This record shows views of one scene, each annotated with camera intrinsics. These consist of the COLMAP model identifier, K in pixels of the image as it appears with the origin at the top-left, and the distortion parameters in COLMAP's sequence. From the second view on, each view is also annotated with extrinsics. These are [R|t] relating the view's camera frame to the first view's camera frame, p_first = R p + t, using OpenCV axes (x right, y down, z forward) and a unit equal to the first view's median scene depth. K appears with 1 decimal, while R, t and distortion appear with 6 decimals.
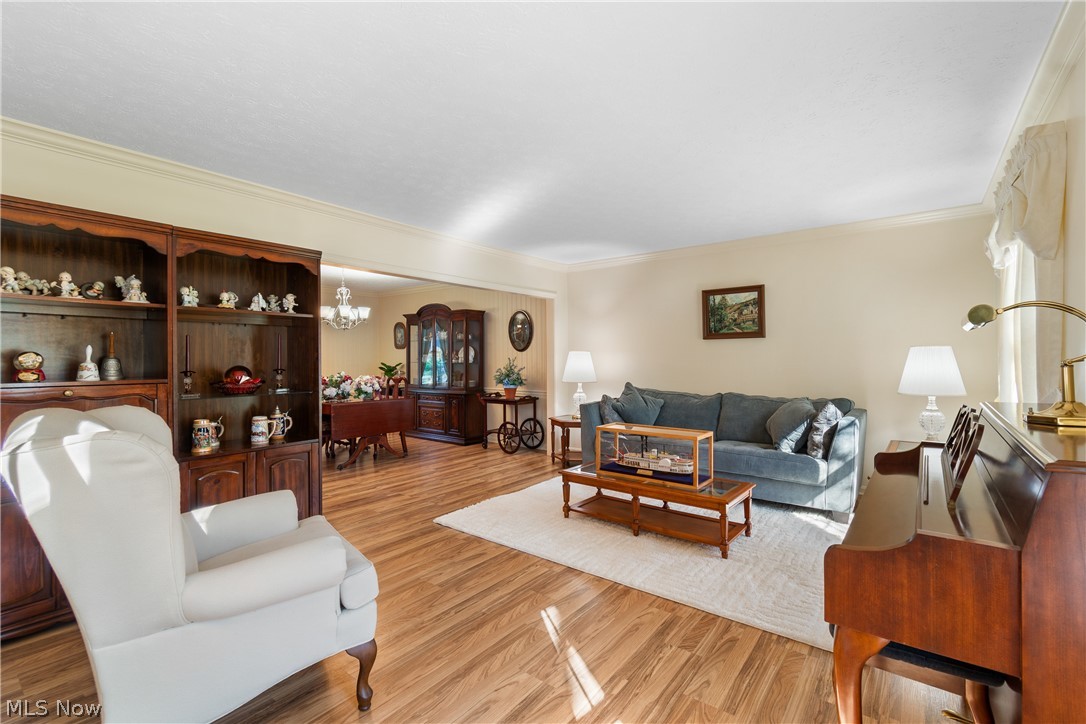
lens RADIAL K [[479.8, 0, 554.4], [0, 479.8, 356.0], [0, 0, 1]] dist [0.001872, -0.000351]
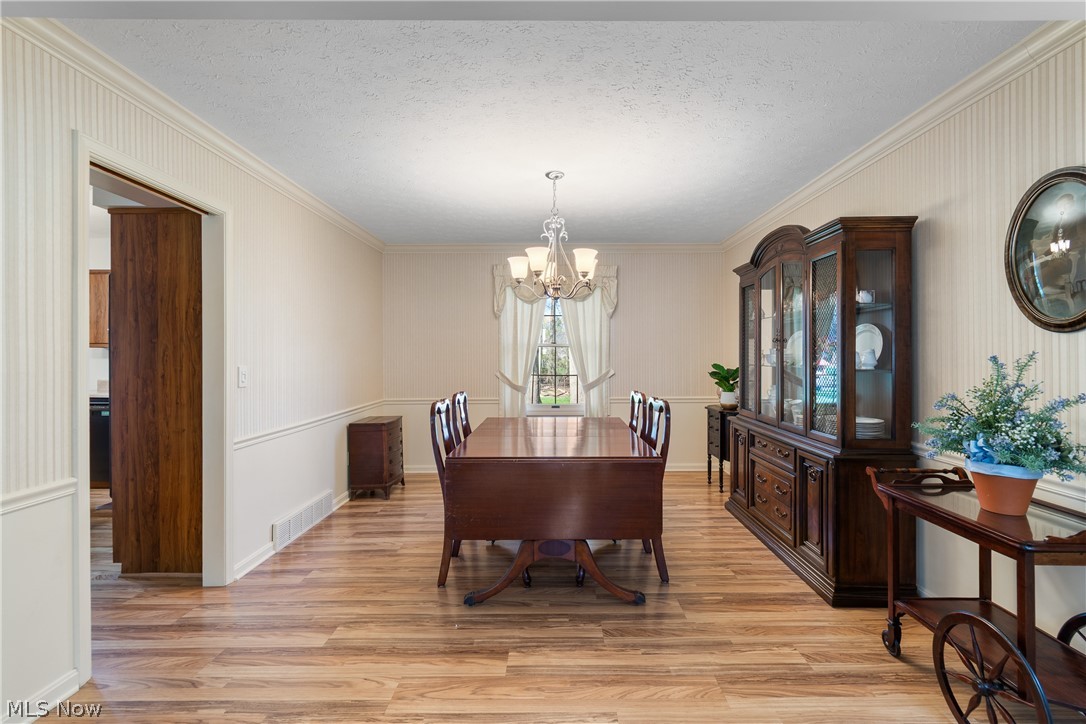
lens RADIAL K [[488.4, 0, 550.7], [0, 488.4, 351.8], [0, 0, 1]] dist [0.000129, -0.000402]
pose [[0.606907, -0.002101, -0.794770, -0.029510], [0.001904, 0.999997, -0.001190, 0.000894], [0.794771, -0.000791, 0.606910, 0.632984]]
